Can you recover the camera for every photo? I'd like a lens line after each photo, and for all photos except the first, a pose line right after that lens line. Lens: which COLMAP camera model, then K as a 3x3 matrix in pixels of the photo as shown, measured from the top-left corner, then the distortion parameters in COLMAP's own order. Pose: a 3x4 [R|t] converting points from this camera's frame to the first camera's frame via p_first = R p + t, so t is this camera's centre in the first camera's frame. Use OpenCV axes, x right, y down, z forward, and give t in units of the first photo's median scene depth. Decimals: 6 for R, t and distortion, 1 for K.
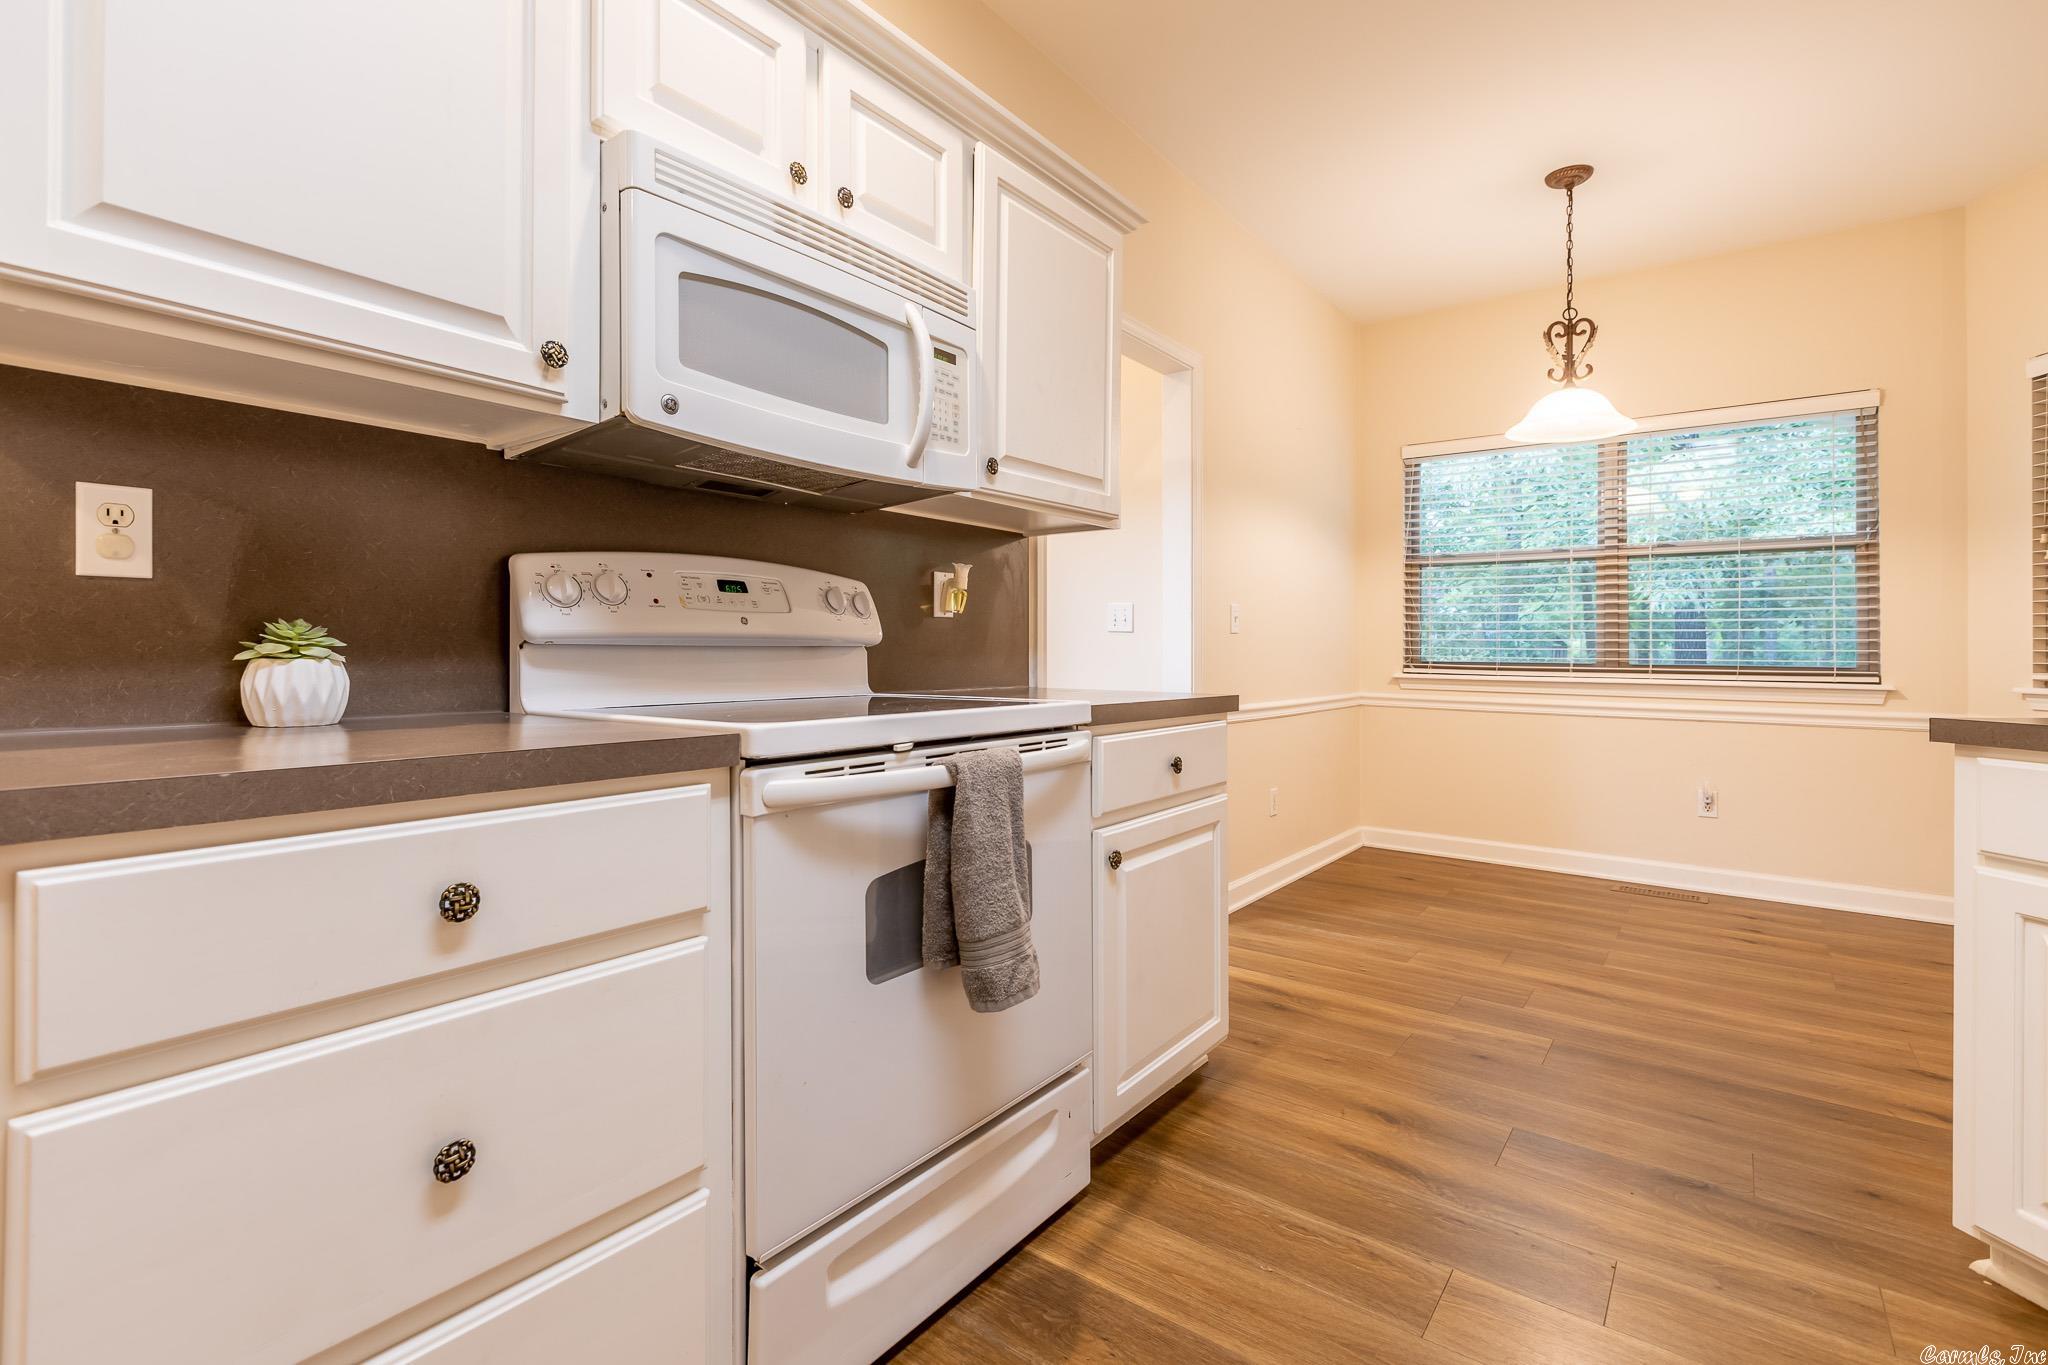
lens RADIAL K [[940.1, 0, 1003.9], [0, 940.1, 654.8], [0, 0, 1]] dist [0.003925, -0.001903]
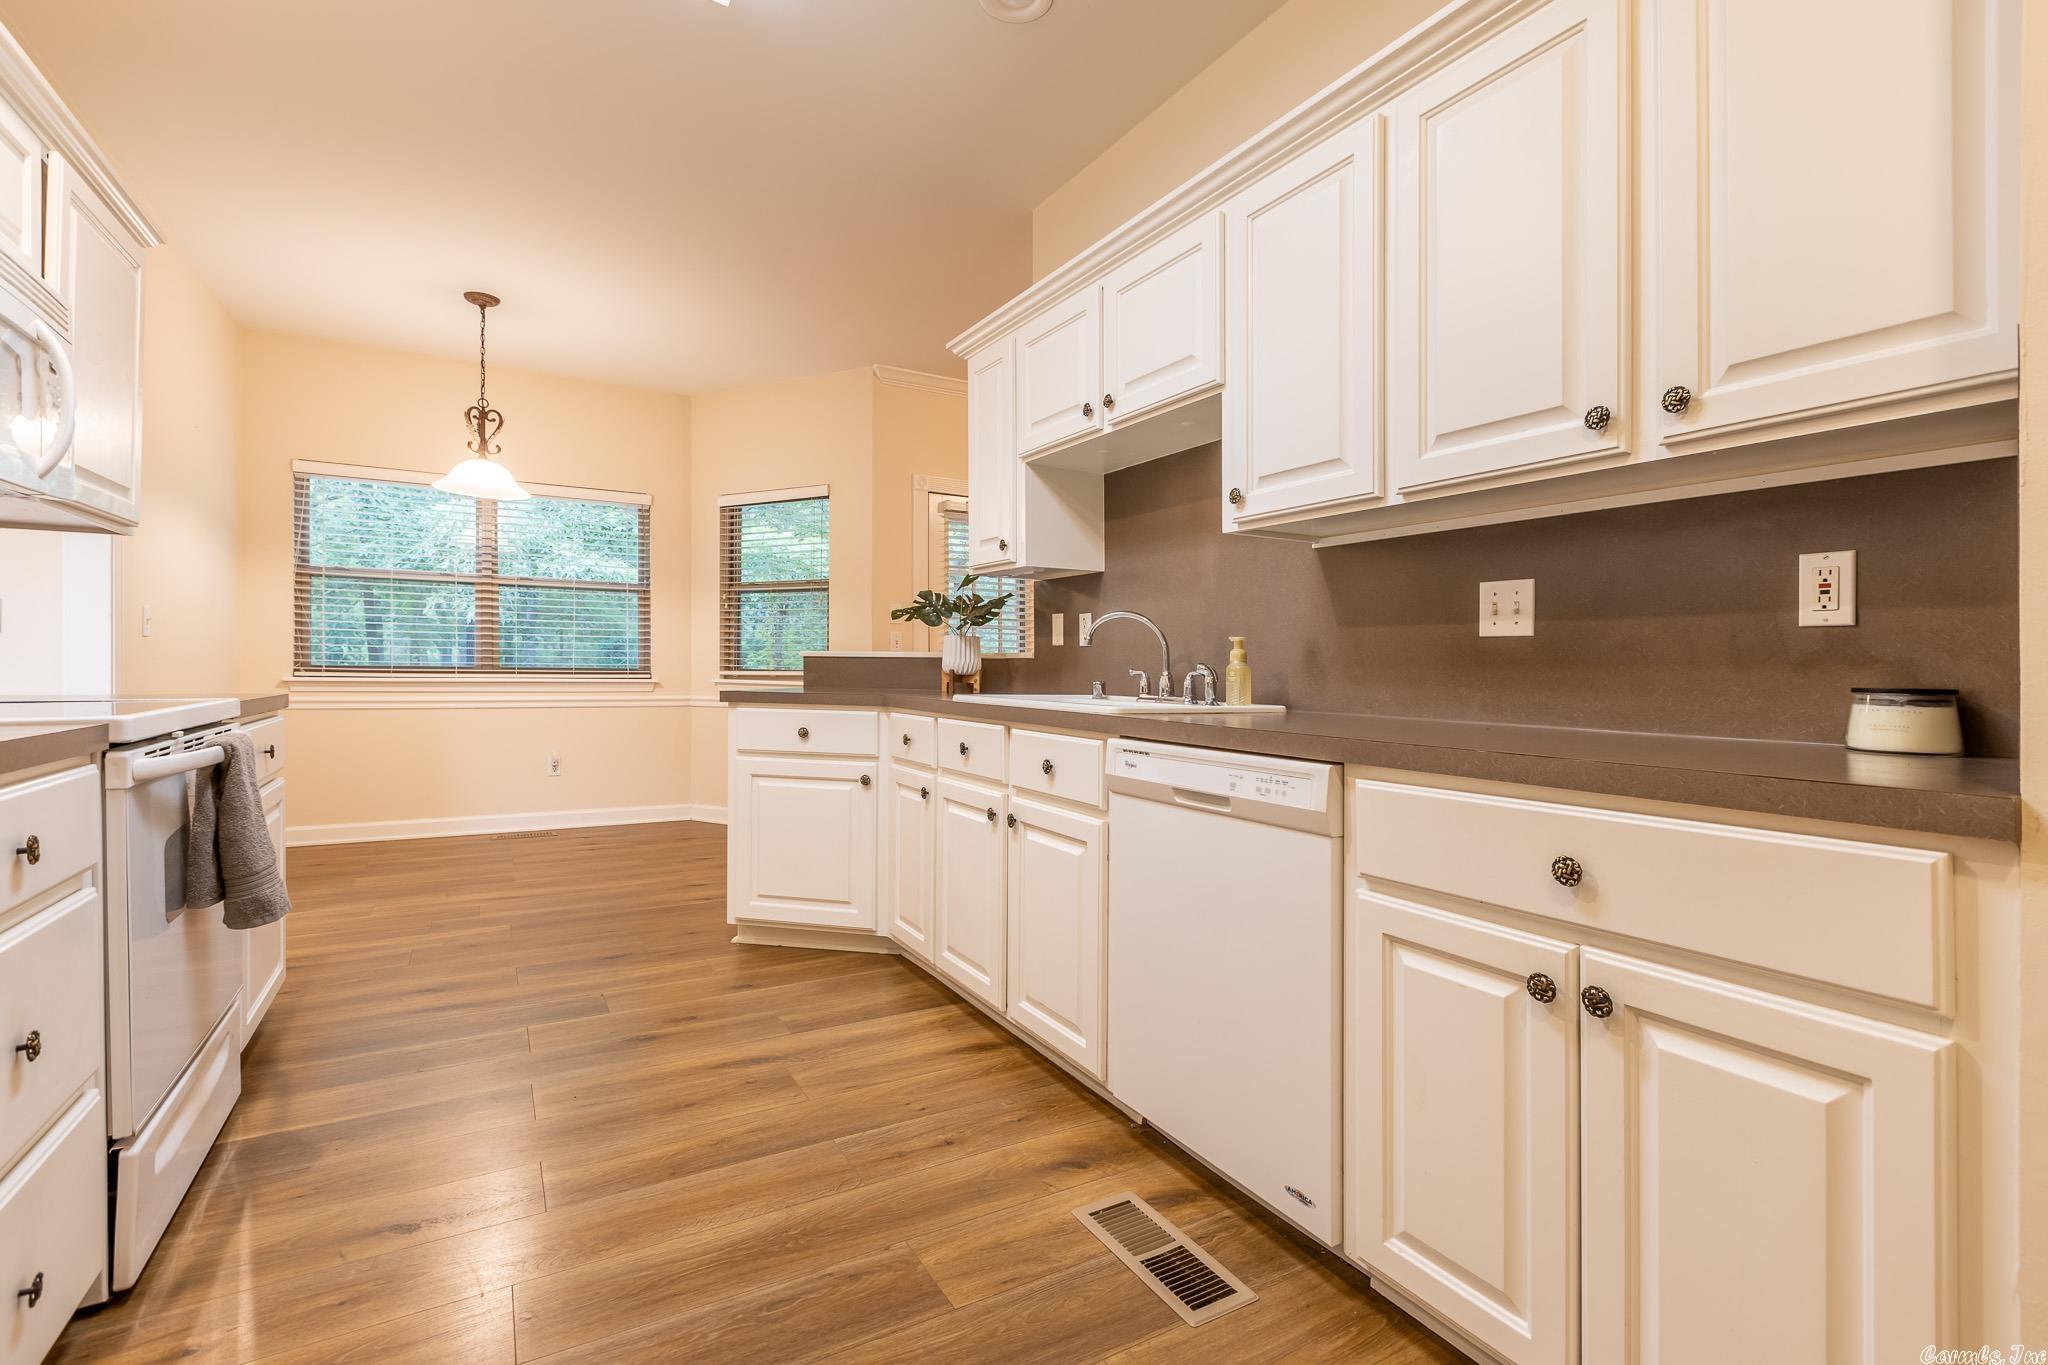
lens RADIAL K [[940.1, 0, 1022.5], [0, 940.1, 667.8], [0, 0, 1]] dist [0.003925, -0.001903]
pose [[0.375913, -0.005384, 0.926639, -0.304688], [-0.004253, 0.999963, 0.007536, -0.002197], [-0.926645, -0.006774, 0.375876, -0.181737]]
